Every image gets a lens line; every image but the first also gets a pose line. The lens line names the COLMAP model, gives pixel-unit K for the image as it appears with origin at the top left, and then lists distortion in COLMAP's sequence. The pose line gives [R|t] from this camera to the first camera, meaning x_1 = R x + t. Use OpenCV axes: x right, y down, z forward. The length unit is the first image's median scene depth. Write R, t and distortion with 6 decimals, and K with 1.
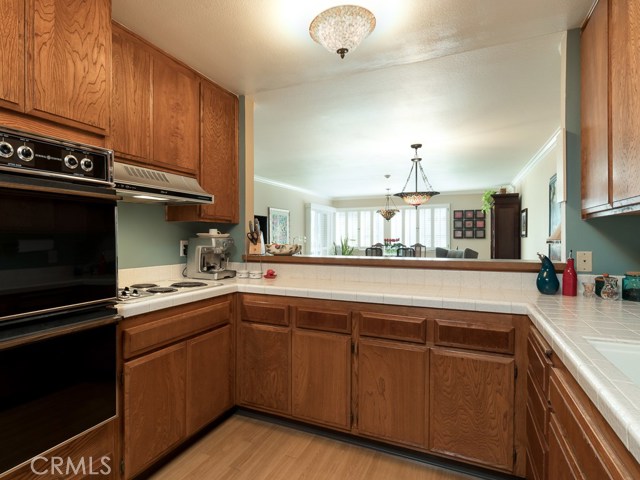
lens RADIAL K [[329.2, 0, 320.0], [0, 329.2, 240.0], [0, 0, 1]] dist [-0.000164, -0.000223]
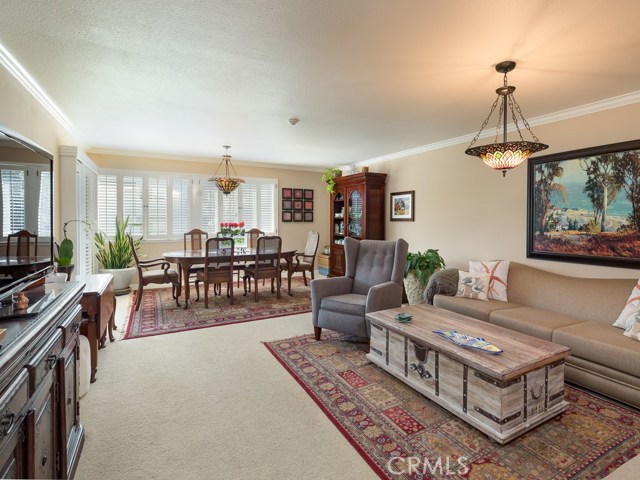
lens RADIAL K [[329.2, 0, 320.0], [0, 329.2, 240.0], [0, 0, 1]] dist [-0.000164, -0.000223]
pose [[0.626594, -0.042847, 0.778167, -0.184526], [0.000790, 0.998522, 0.054343, -0.004066], [-0.779345, -0.033437, 0.625702, 0.414059]]
